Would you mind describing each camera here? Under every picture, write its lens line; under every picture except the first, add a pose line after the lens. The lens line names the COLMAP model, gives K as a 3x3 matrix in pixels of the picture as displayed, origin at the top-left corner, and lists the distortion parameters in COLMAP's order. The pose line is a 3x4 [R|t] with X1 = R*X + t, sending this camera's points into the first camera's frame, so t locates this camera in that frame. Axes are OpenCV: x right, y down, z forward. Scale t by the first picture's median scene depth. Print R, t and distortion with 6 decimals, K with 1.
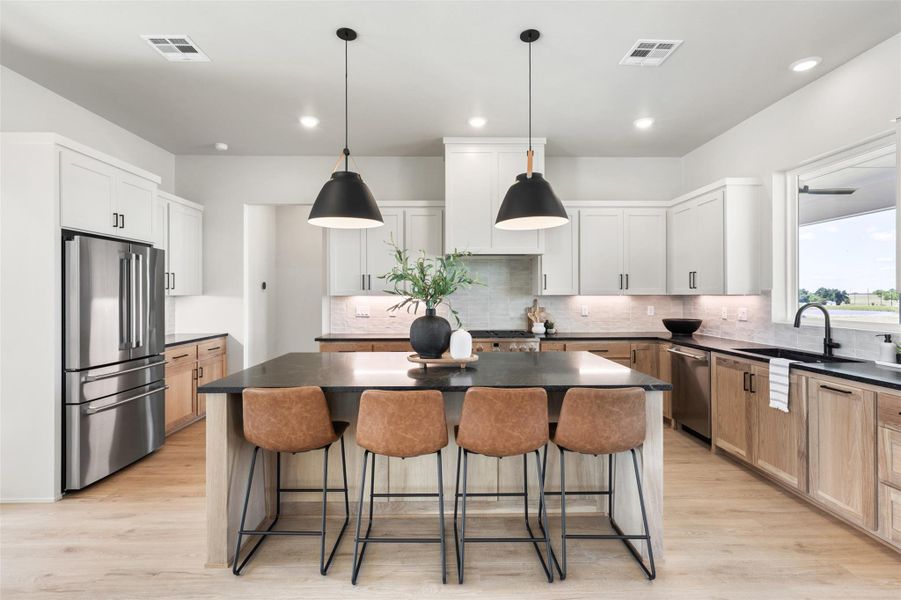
lens RADIAL K [[432.3, 0, 450.1], [0, 432.3, 298.6], [0, 0, 1]] dist [-0.000764, 0.000236]
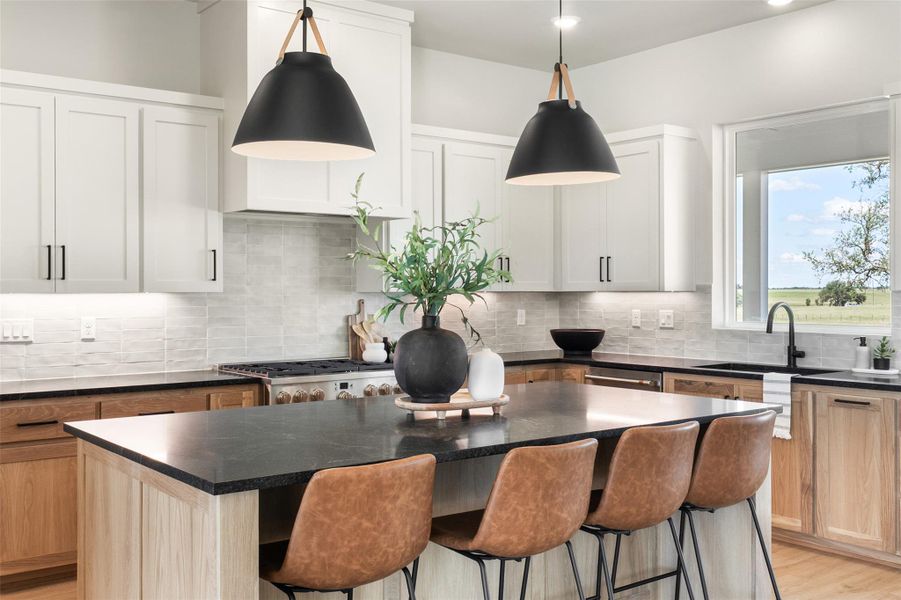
lens RADIAL K [[942.9, 0, 449.5], [0, 942.9, 295.2], [0, 0, 1]] dist [-0.014272, 0.000000]
pose [[0.793788, -0.002158, 0.608190, -0.687047], [0.004564, 0.999987, -0.002408, -0.000591], [-0.608177, 0.004688, 0.793788, 0.004199]]
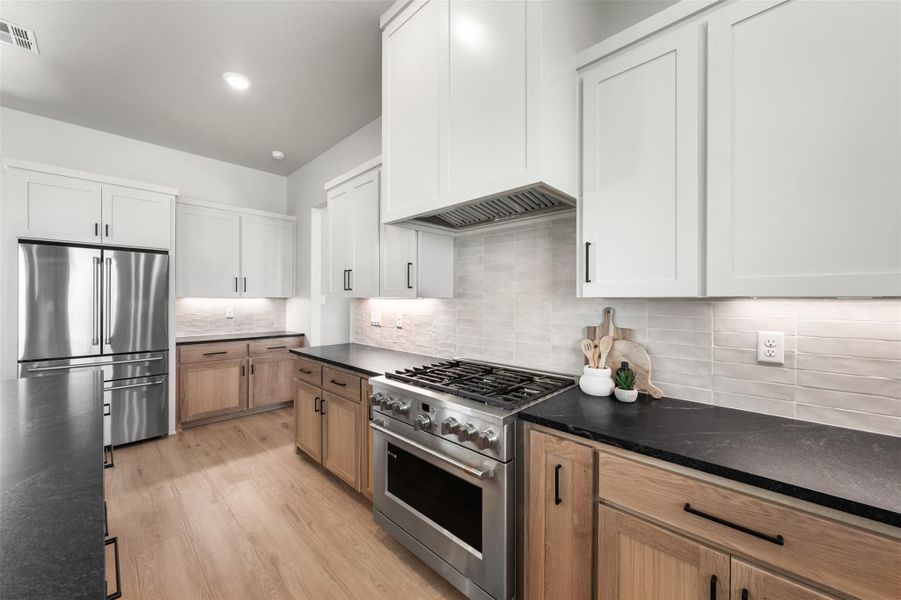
lens RADIAL K [[341.4, 0, 452.8], [0, 341.4, 300.4], [0, 0, 1]] dist [-0.000519, 0.000282]
pose [[0.702288, 0.006053, -0.711867, 0.522991], [-0.010823, 0.999939, -0.002175, -0.004641], [0.711811, 0.009232, 0.702311, 1.065647]]
